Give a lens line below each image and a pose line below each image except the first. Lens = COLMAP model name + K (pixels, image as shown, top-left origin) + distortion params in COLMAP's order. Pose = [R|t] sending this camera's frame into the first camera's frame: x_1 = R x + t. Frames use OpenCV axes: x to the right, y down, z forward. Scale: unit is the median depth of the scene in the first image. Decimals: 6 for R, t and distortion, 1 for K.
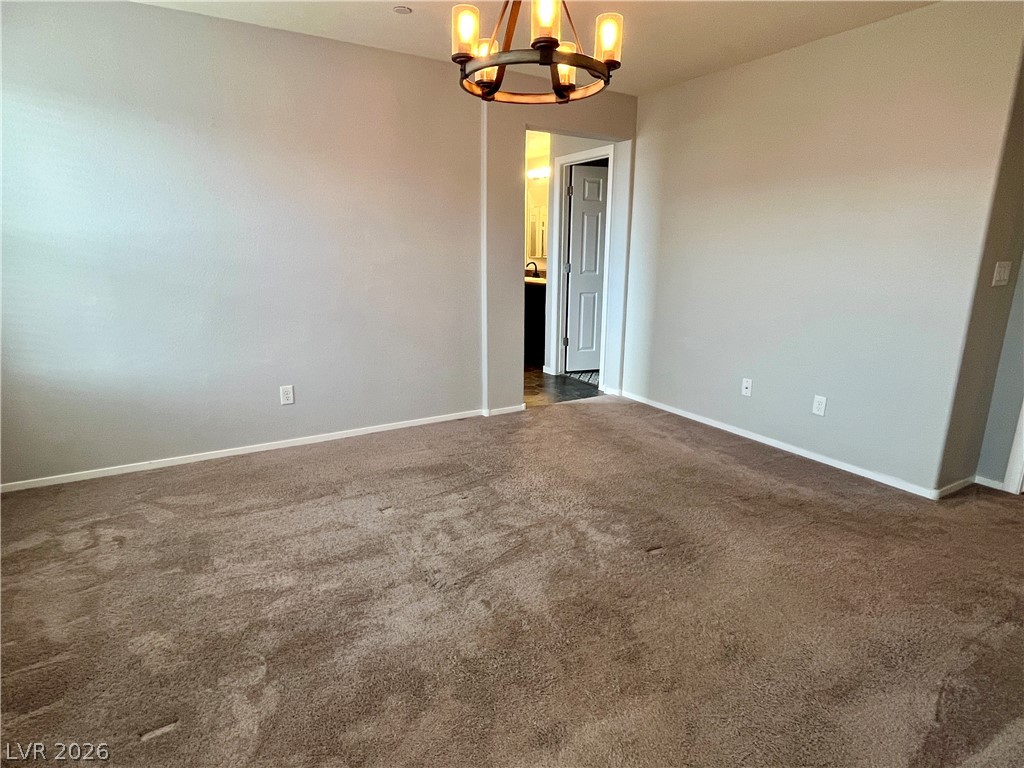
lens RADIAL K [[559.4, 0, 510.4], [0, 559.4, 383.4], [0, 0, 1]] dist [0.001563, 0.000161]
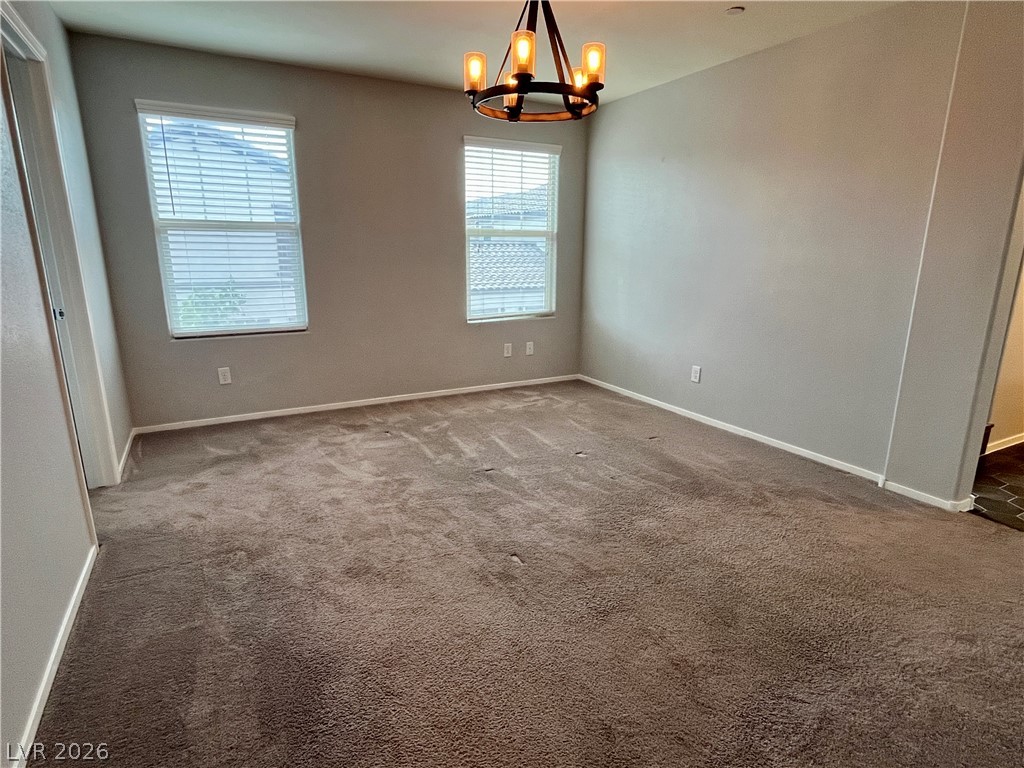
lens RADIAL K [[559.4, 0, 510.1], [0, 559.4, 383.6], [0, 0, 1]] dist [0.001563, 0.000161]
pose [[-0.028126, 0.232473, -0.972196, 0.842931], [-0.242162, 0.942025, 0.232264, -0.154184], [0.969828, 0.241961, 0.029801, 0.657922]]
